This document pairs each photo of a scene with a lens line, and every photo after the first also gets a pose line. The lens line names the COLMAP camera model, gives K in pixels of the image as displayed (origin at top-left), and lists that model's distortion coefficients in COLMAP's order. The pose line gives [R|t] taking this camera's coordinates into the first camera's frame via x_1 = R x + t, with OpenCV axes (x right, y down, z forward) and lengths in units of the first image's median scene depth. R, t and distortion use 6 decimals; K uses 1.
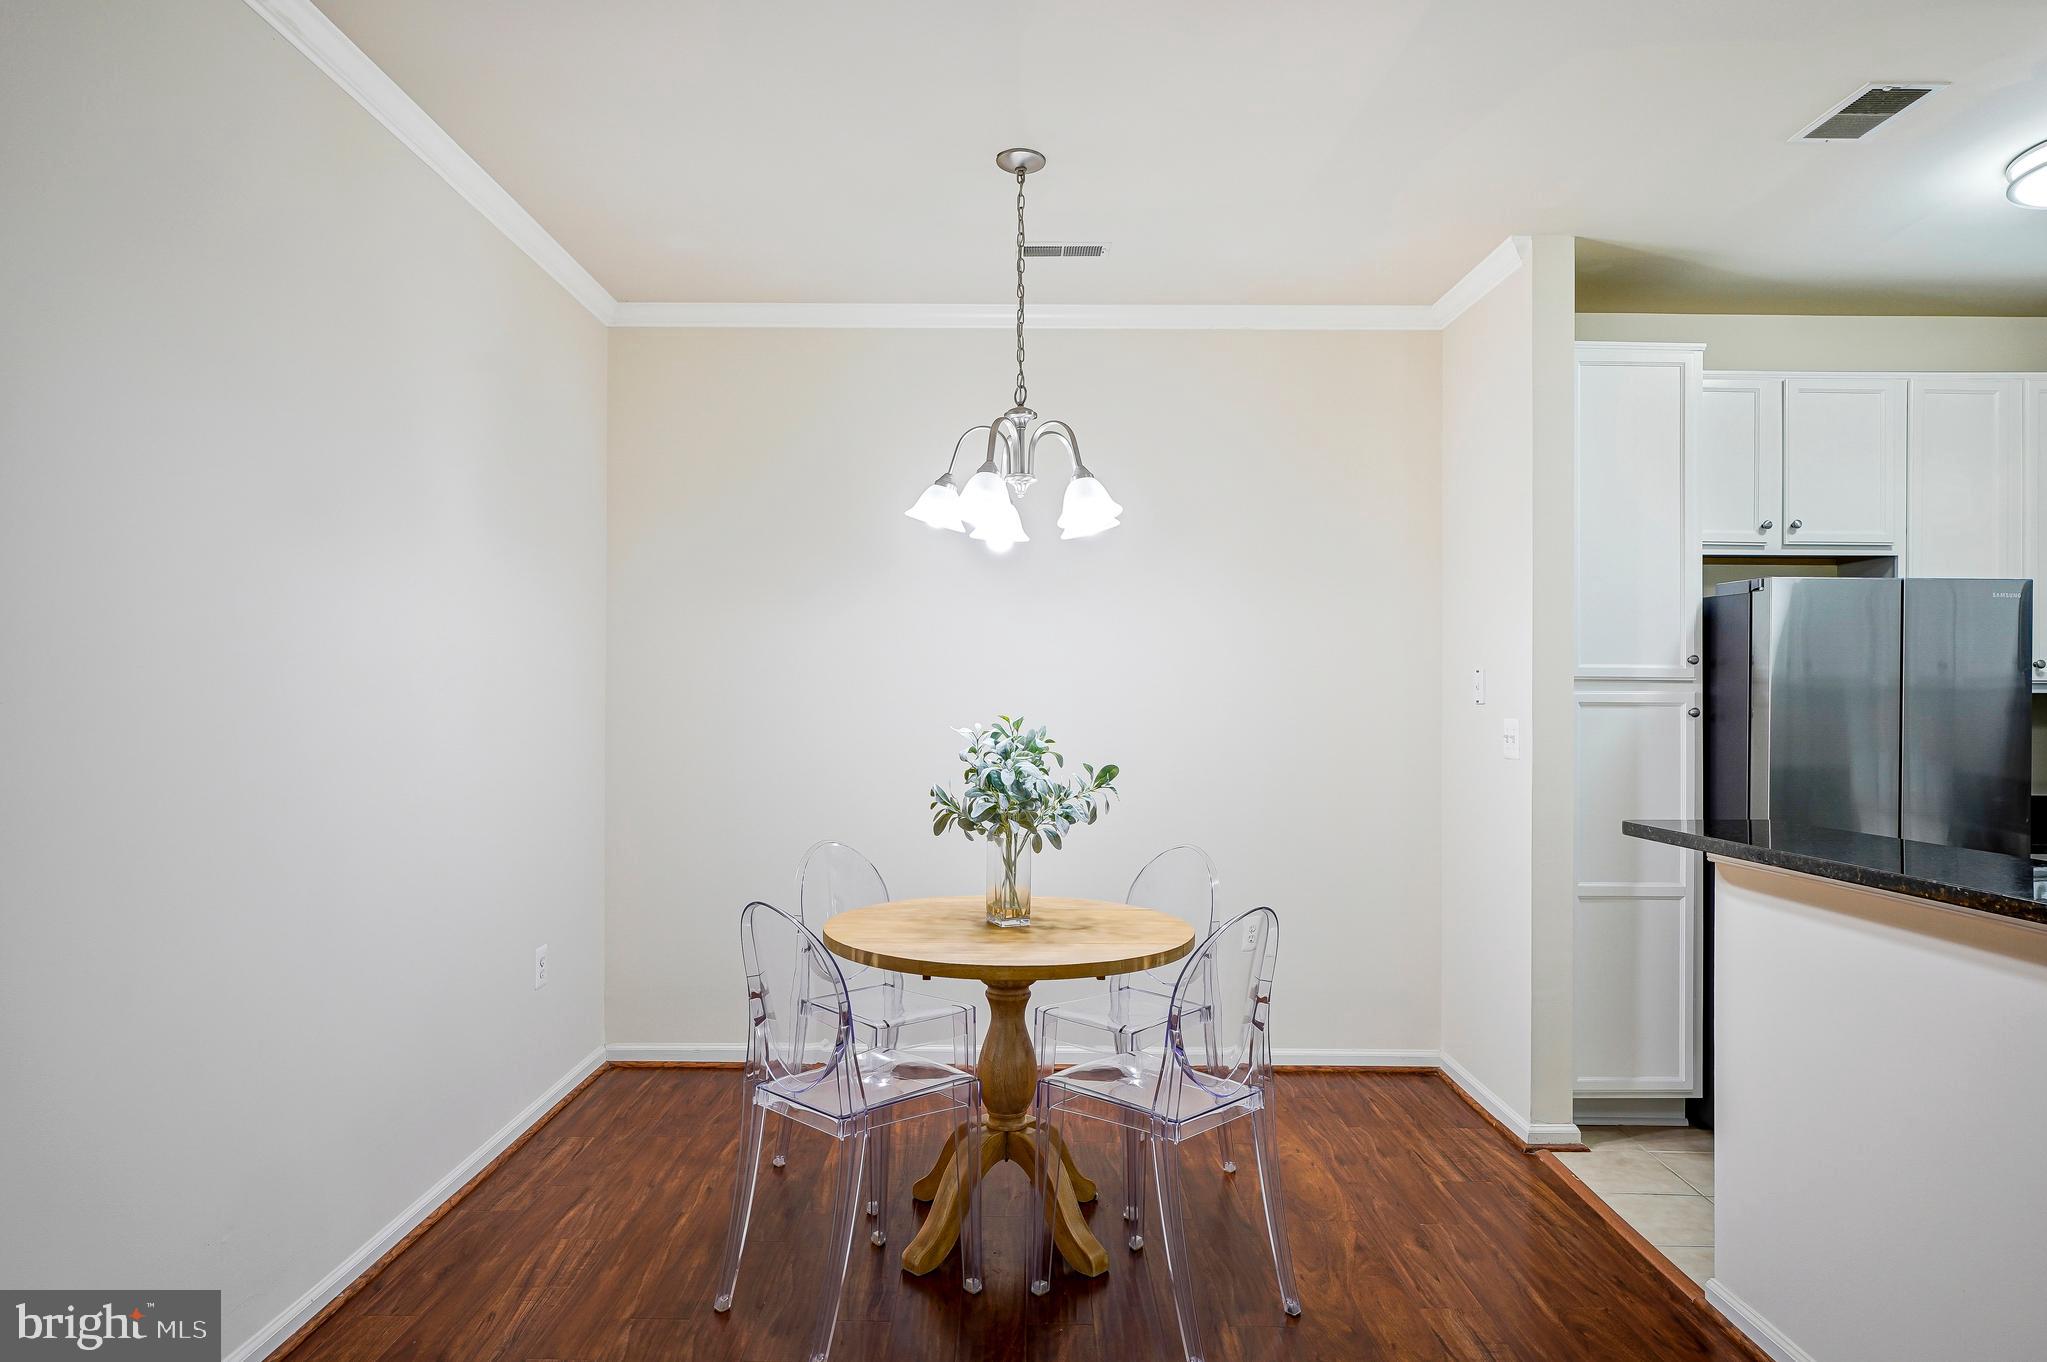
lens RADIAL K [[1212.5, 0, 1036.7], [0, 1212.5, 684.2], [0, 0, 1]] dist [0.002313, 0.002130]
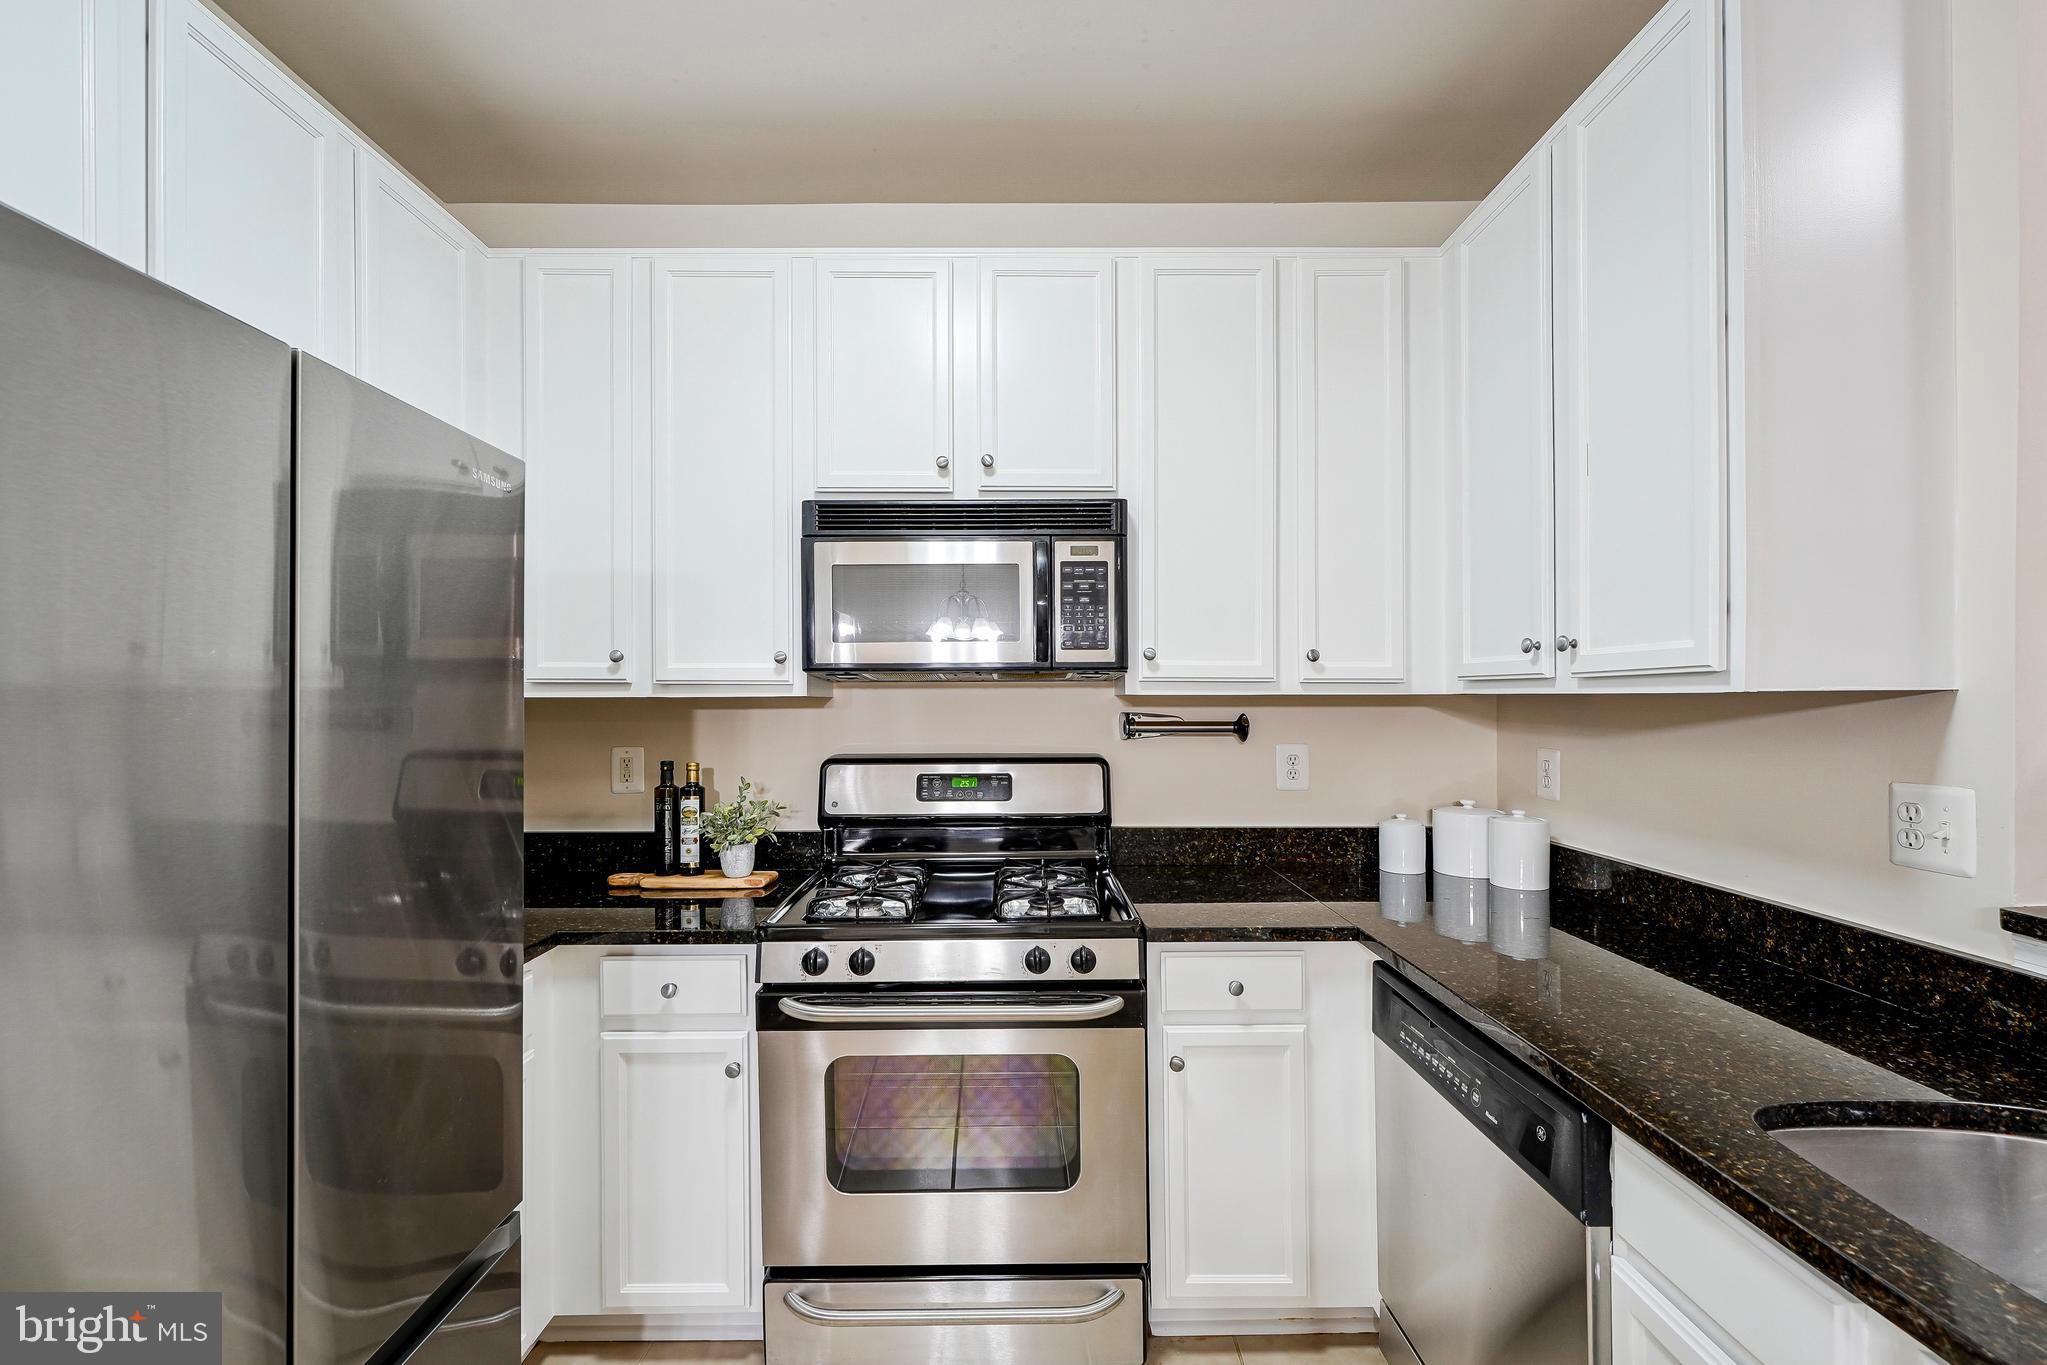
lens RADIAL K [[851.9, 0, 1015.4], [0, 851.9, 702.9], [0, 0, 1]] dist [-0.000716, 0.000116]
pose [[0.014176, -0.010706, 0.999842, 0.467884], [-0.006606, 0.999920, 0.010801, 0.003670], [-0.999878, -0.006758, 0.014104, 0.775497]]
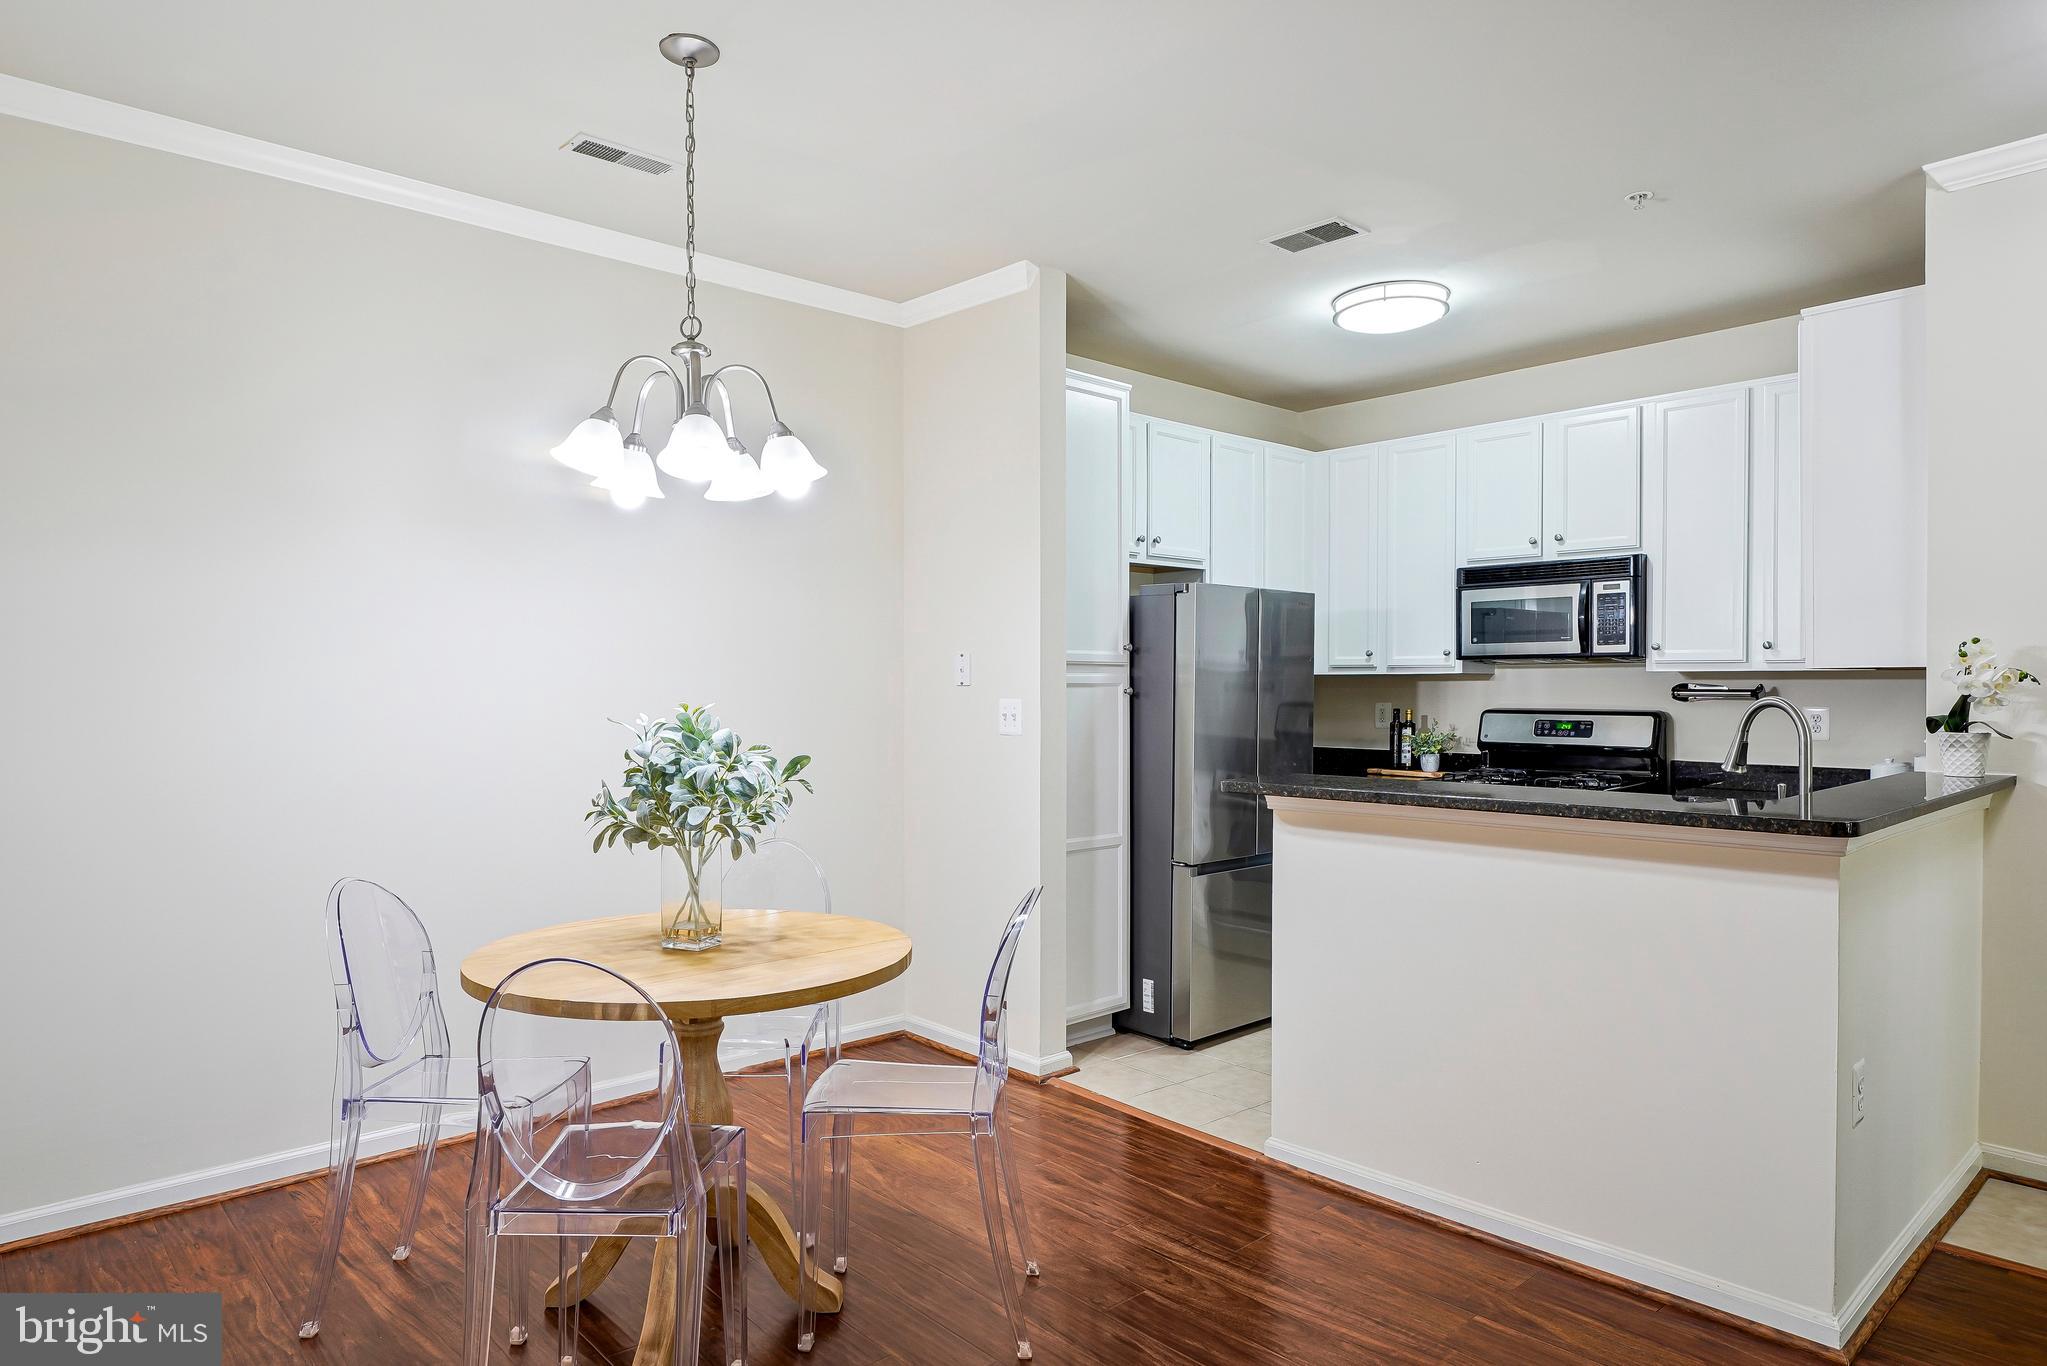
lens RADIAL K [[1212.5, 0, 1028.8], [0, 1212.5, 689.2], [0, 0, 1]] dist [0.002313, 0.002130]
pose [[0.744322, -0.010546, 0.667737, -0.348173], [-0.000524, 0.999866, 0.016376, 0.001721], [-0.667820, -0.012539, 0.744217, 0.173448]]
